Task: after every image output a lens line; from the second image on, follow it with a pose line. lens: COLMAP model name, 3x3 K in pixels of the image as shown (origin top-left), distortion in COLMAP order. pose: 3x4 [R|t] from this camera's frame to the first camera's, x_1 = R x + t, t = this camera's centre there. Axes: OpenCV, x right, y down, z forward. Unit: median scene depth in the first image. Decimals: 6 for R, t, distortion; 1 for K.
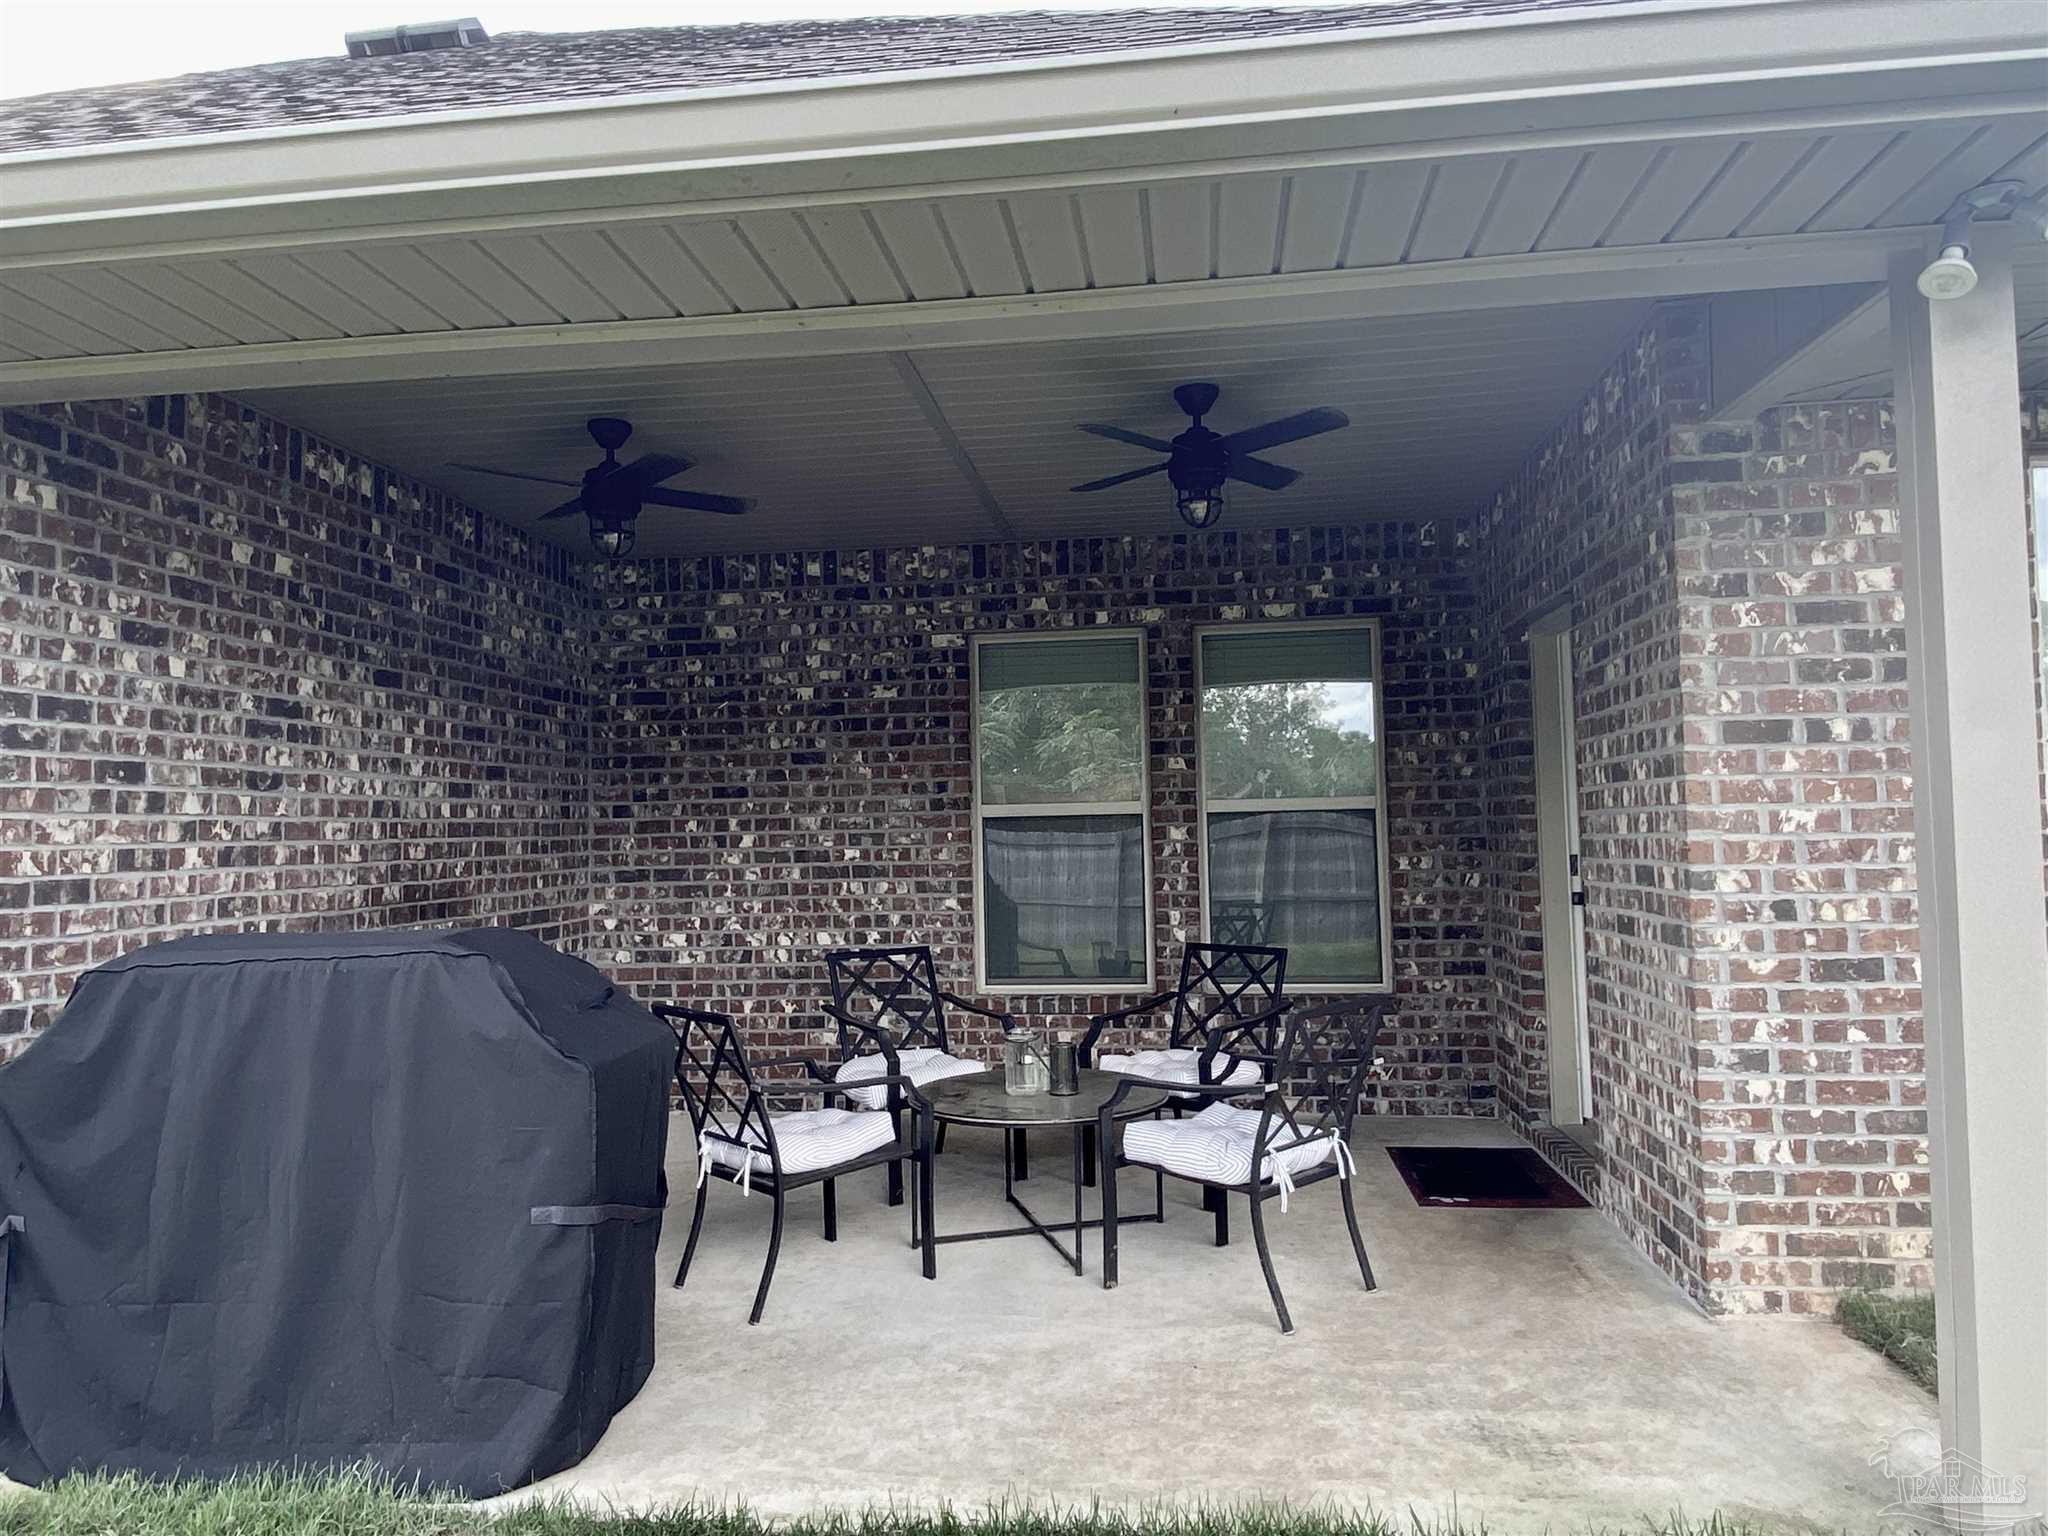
lens RADIAL K [[1510.2, 0, 1019.0], [0, 1510.2, 766.0], [0, 0, 1]] dist [0.017531, 0.007459]
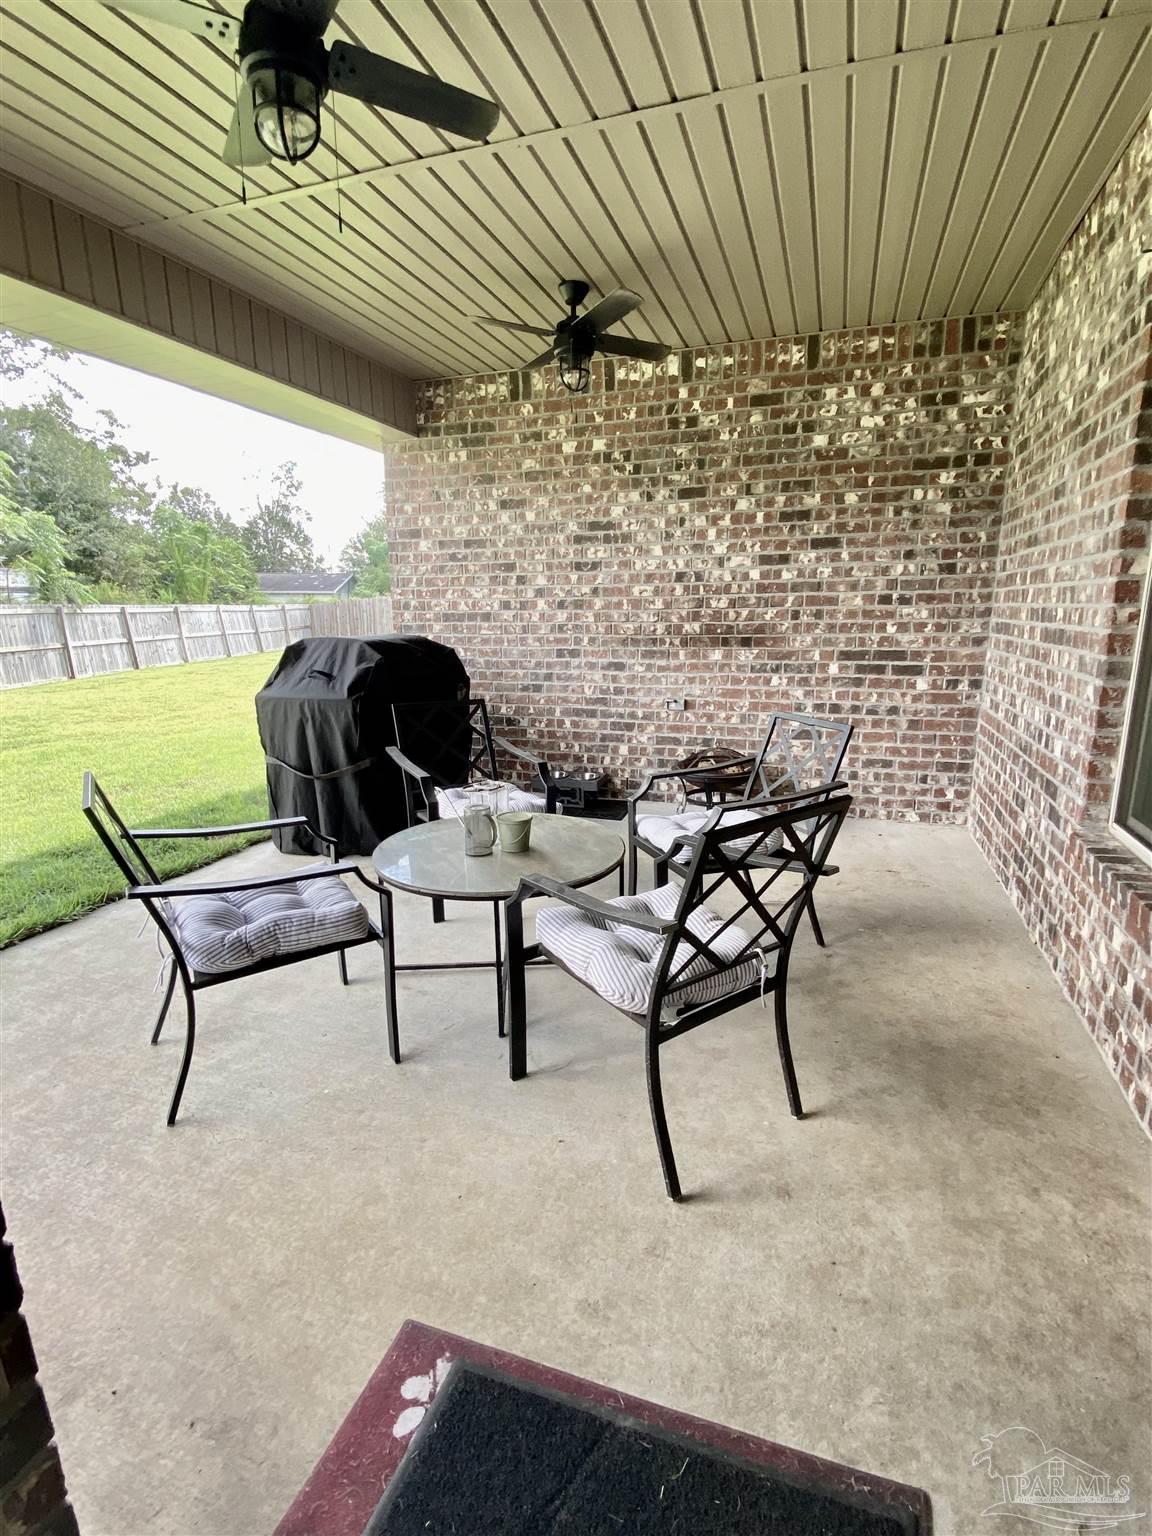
lens RADIAL K [[739.7, 0, 568.3], [0, 739.7, 772.9], [0, 0, 1]] dist [0.030833, -0.001441]
pose [[-0.236251, 0.232822, -0.943387, 0.488690], [0.056087, 0.972519, 0.225966, 0.052139], [0.970072, 0.000472, -0.242817, 1.198069]]
